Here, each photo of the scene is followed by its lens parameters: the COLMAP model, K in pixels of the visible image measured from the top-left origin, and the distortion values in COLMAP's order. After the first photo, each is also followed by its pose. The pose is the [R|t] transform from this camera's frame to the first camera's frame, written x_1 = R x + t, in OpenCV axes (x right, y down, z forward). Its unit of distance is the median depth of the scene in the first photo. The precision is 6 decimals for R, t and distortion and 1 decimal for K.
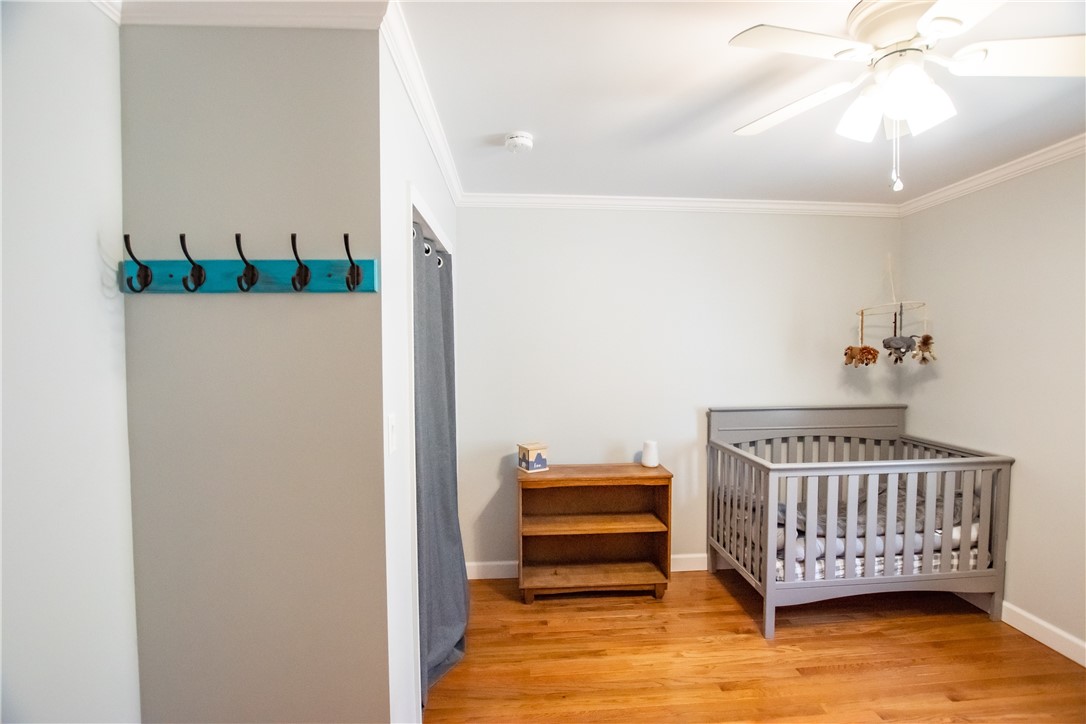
lens RADIAL K [[477.0, 0, 553.7], [0, 477.0, 368.4], [0, 0, 1]] dist [-0.032177, 0.004267]
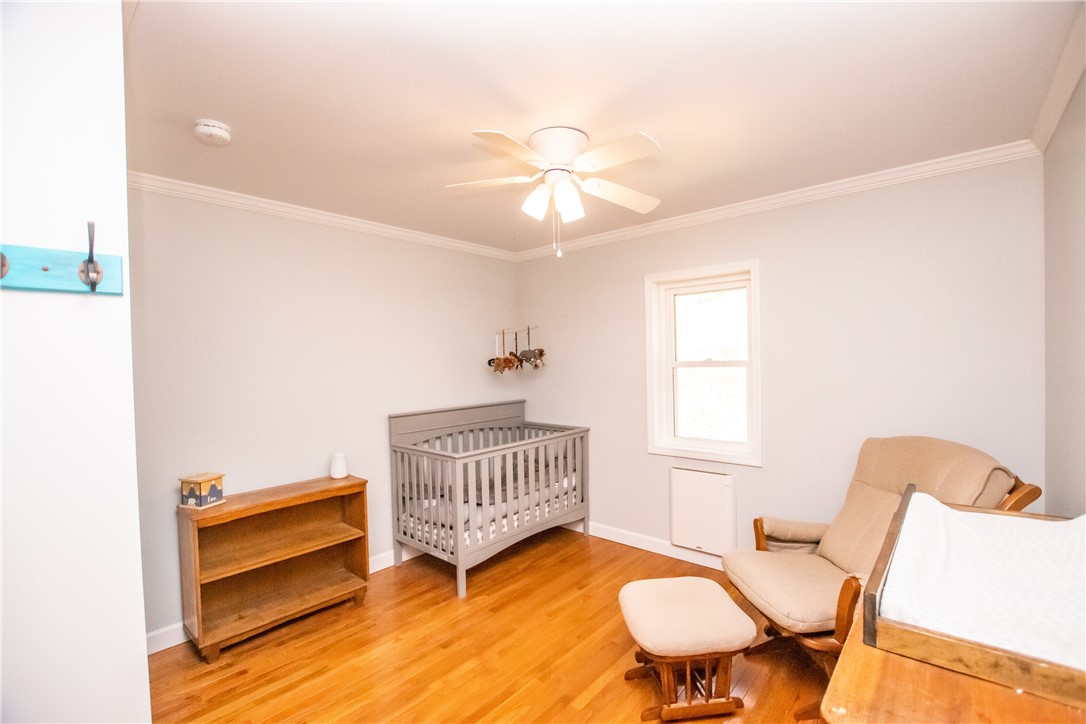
lens RADIAL K [[477.0, 0, 553.7], [0, 477.0, 368.4], [0, 0, 1]] dist [-0.032177, 0.004267]
pose [[0.703555, -0.026410, 0.710150, -0.206631], [0.044352, 0.998993, -0.006788, 0.001482], [-0.709255, 0.036272, 0.704018, -0.044008]]
